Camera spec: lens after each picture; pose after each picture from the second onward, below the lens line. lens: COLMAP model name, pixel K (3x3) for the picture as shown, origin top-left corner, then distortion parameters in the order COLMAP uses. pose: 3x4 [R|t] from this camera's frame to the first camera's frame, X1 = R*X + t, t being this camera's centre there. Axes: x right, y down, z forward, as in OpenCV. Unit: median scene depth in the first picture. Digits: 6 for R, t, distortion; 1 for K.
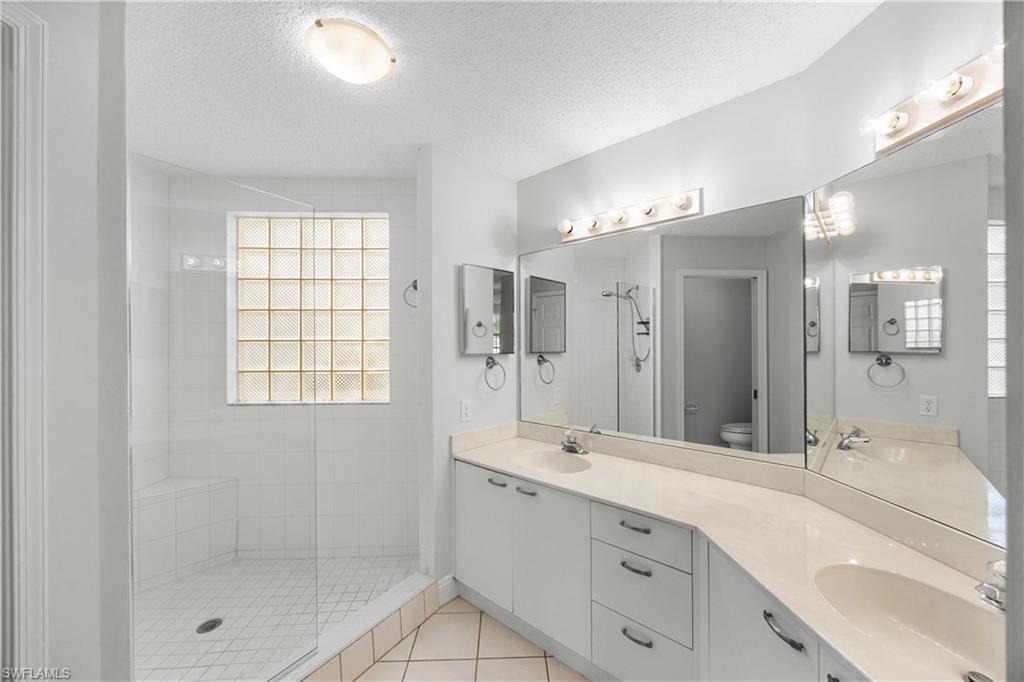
lens RADIAL K [[384.7, 0, 514.9], [0, 384.7, 342.5], [0, 0, 1]] dist [-0.009777, -0.000253]
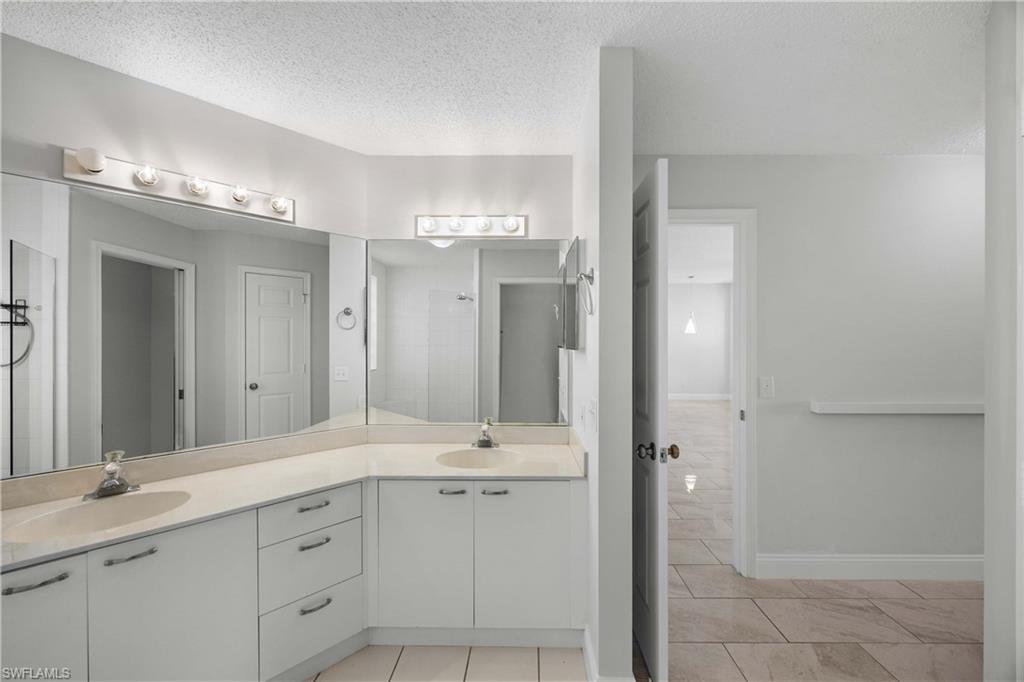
lens RADIAL K [[387.4, 0, 513.0], [0, 387.4, 339.3], [0, 0, 1]] dist [-0.004804, 0.000133]
pose [[0.075058, 0.008537, 0.997143, -0.586687], [-0.007033, 0.999943, -0.008031, 0.006909], [-0.997154, -0.006410, 0.075114, 0.275456]]
